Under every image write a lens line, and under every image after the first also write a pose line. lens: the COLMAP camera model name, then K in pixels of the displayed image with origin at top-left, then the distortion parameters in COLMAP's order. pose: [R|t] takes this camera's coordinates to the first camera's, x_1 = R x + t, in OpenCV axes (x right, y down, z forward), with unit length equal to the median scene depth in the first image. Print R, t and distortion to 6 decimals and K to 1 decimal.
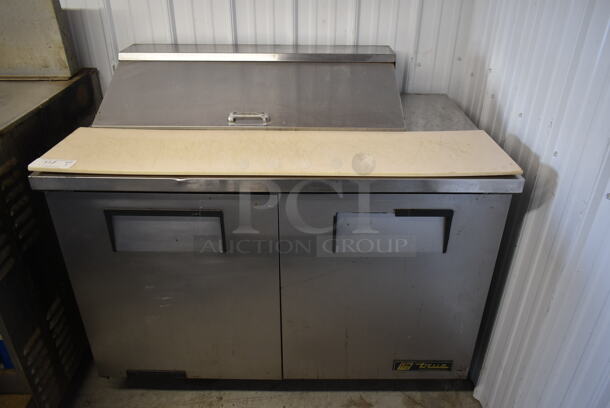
lens RADIAL K [[458.3, 0, 305.0], [0, 458.3, 204.0], [0, 0, 1]] dist [-0.007175, -0.001326]
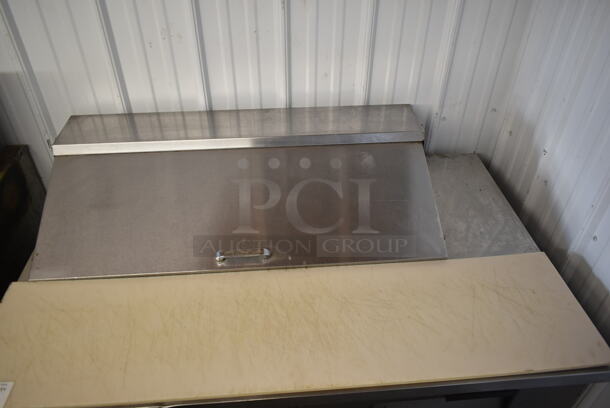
lens RADIAL K [[458.3, 0, 305.0], [0, 458.3, 204.0], [0, 0, 1]] dist [-0.007175, -0.001326]
pose [[0.996608, -0.054665, 0.061512, -0.052790], [0.042826, 0.982815, 0.179556, -0.338116], [-0.070271, -0.176313, 0.981823, 0.228199]]
